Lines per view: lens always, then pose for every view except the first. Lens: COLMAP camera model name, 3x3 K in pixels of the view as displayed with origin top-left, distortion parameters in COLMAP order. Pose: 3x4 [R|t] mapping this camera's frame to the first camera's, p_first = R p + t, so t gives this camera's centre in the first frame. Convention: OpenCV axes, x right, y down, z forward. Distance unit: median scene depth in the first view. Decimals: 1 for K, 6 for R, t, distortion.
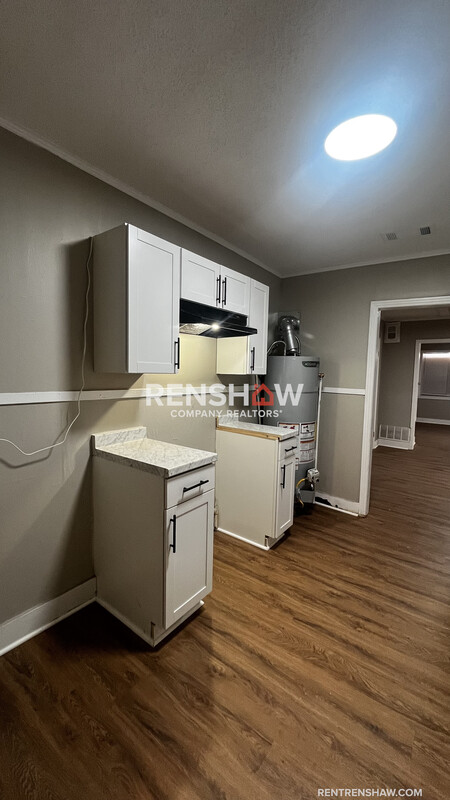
lens RADIAL K [[322.2, 0, 225.1], [0, 322.2, 398.9], [0, 0, 1]] dist [-0.002882, 0.001231]
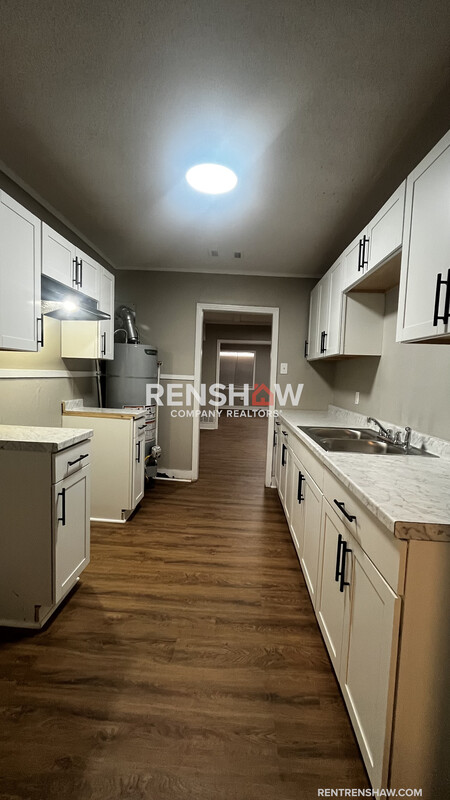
lens RADIAL K [[322.2, 0, 224.8], [0, 322.2, 399.3], [0, 0, 1]] dist [-0.002882, 0.001231]
pose [[0.828397, -0.035626, 0.559007, -0.239036], [0.028654, 0.999364, 0.021227, 0.059417], [-0.559408, -0.001567, 0.828891, -0.105184]]
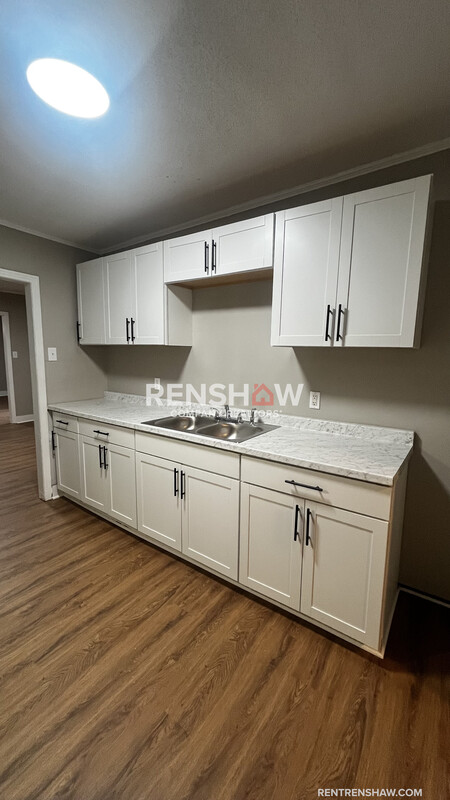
lens RADIAL K [[322.2, 0, 223.6], [0, 322.2, 399.1], [0, 0, 1]] dist [-0.002882, 0.001231]
pose [[-0.011478, -0.164829, 0.986255, -0.461257], [0.065496, 0.984078, 0.165227, -0.063897], [-0.997787, 0.066493, -0.000499, 0.478196]]
